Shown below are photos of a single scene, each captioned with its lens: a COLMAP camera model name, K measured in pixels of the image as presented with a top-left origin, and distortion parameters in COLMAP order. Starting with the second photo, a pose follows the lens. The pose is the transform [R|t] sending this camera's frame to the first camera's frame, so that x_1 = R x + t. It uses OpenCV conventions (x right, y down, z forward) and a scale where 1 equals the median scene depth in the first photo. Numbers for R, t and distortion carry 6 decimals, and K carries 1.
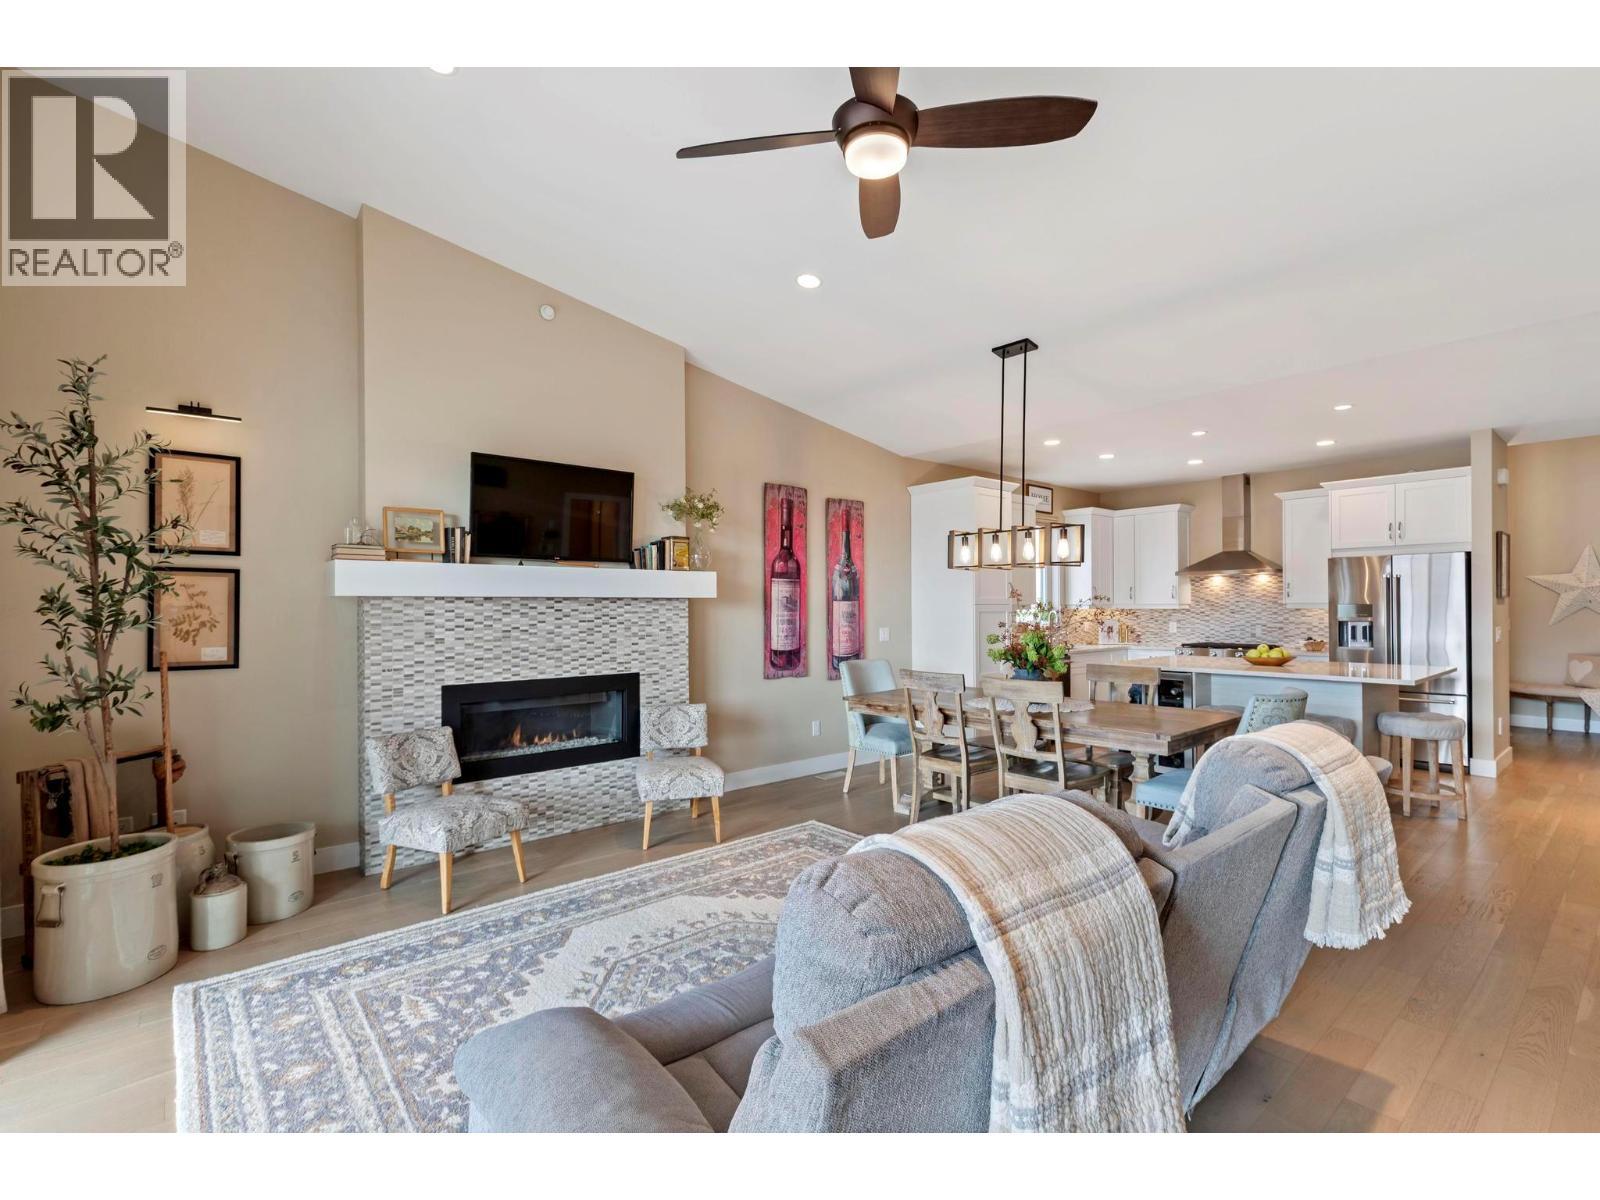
lens RADIAL K [[720.8, 0, 804.9], [0, 720.8, 605.3], [0, 0, 1]] dist [0.001449, -0.000266]
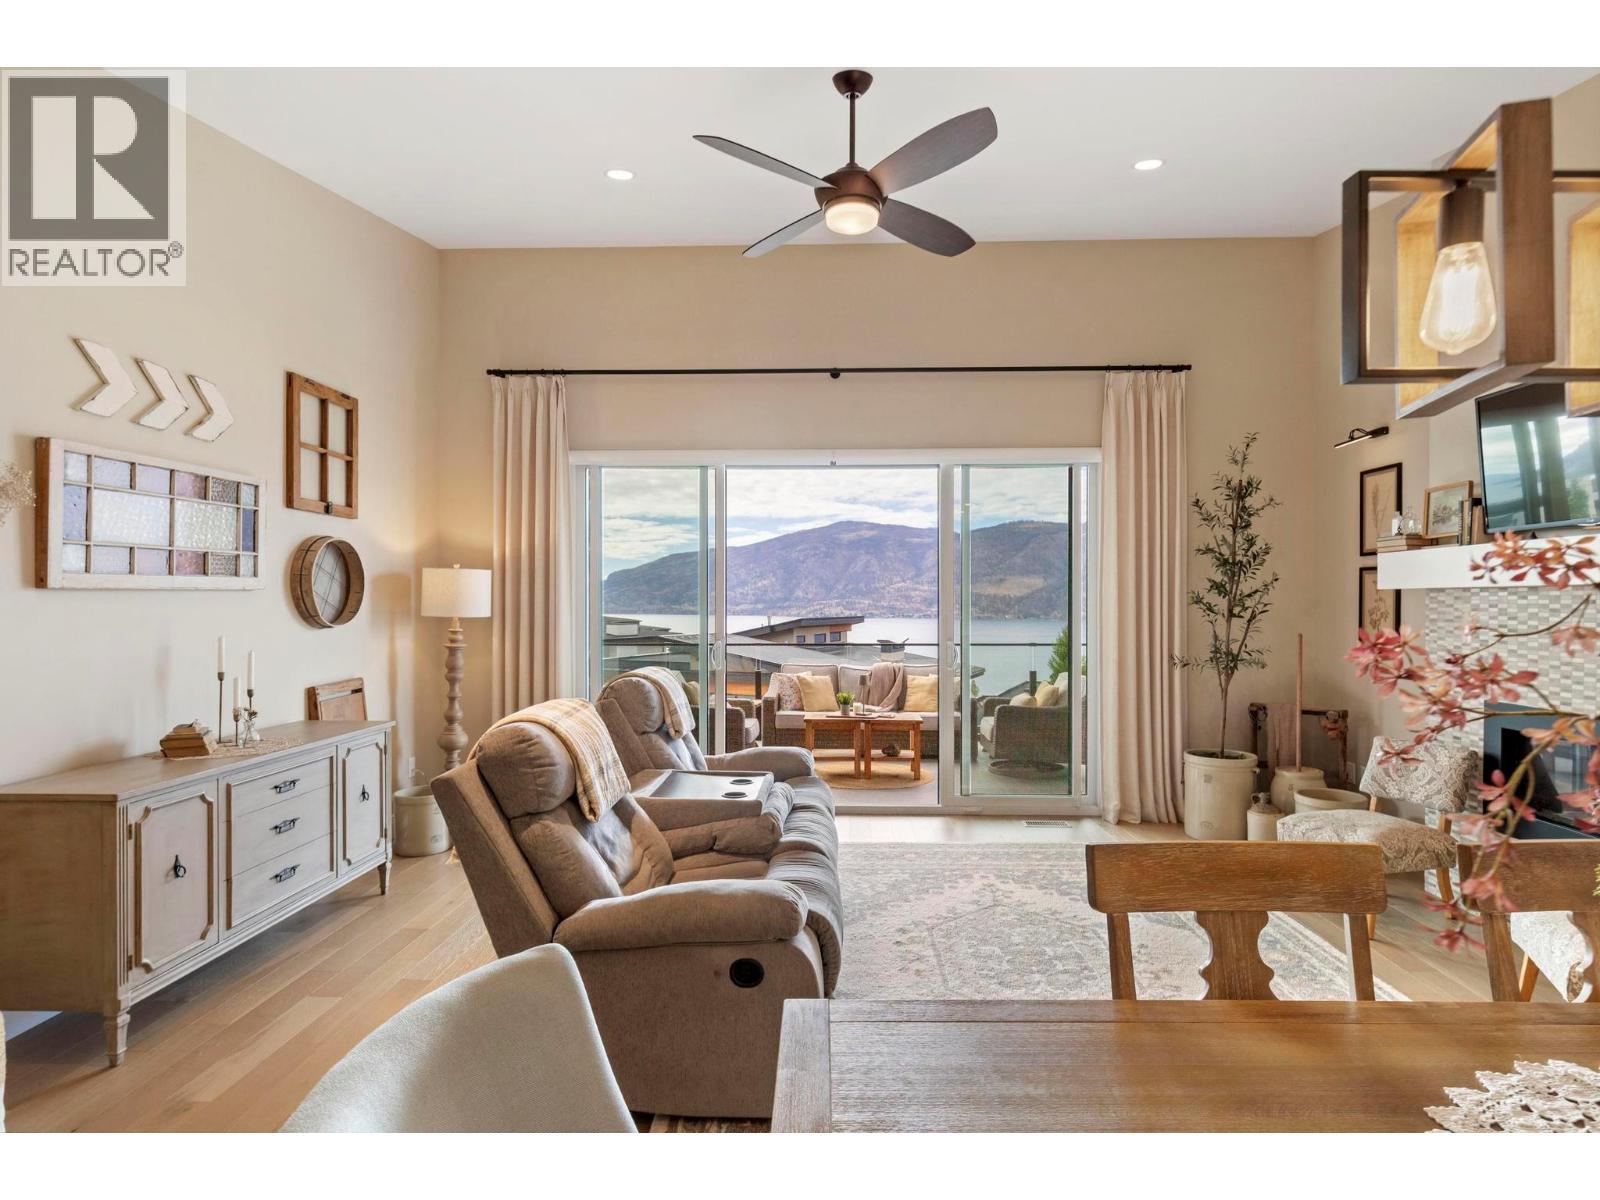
lens RADIAL K [[822.8, 0, 839.7], [0, 822.8, 604.4], [0, 0, 1]] dist [0.003157, 0.000222]
pose [[-0.654779, 0.006281, -0.755794, 0.436639], [0.003993, 0.999980, 0.004851, -0.000366], [0.755810, 0.000159, -0.654791, 0.722765]]
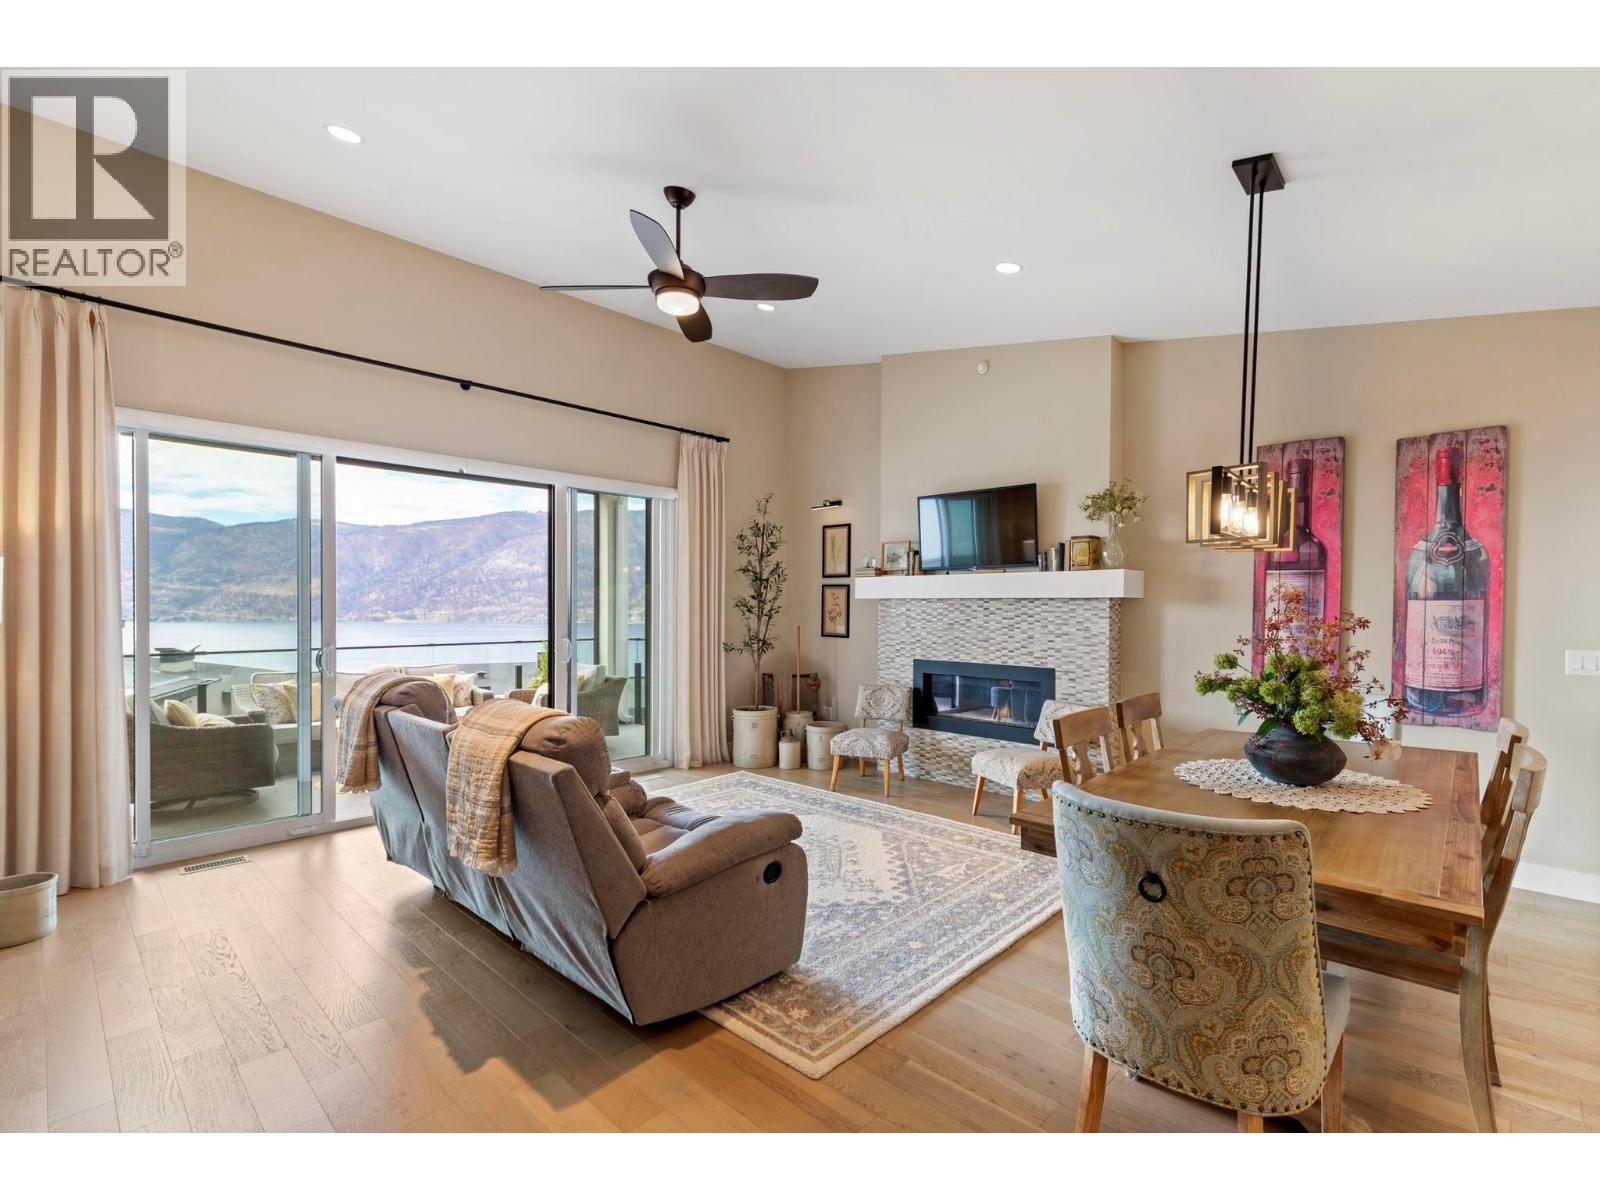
lens RADIAL K [[713.3, 0, 827.3], [0, 713.3, 613.5], [0, 0, 1]] dist [-0.000513, -0.000186]
pose [[0.132089, 0.015188, -0.991121, 0.623760], [-0.003632, 0.999883, 0.014838, -0.001551], [0.991231, 0.001640, 0.132129, 0.432487]]
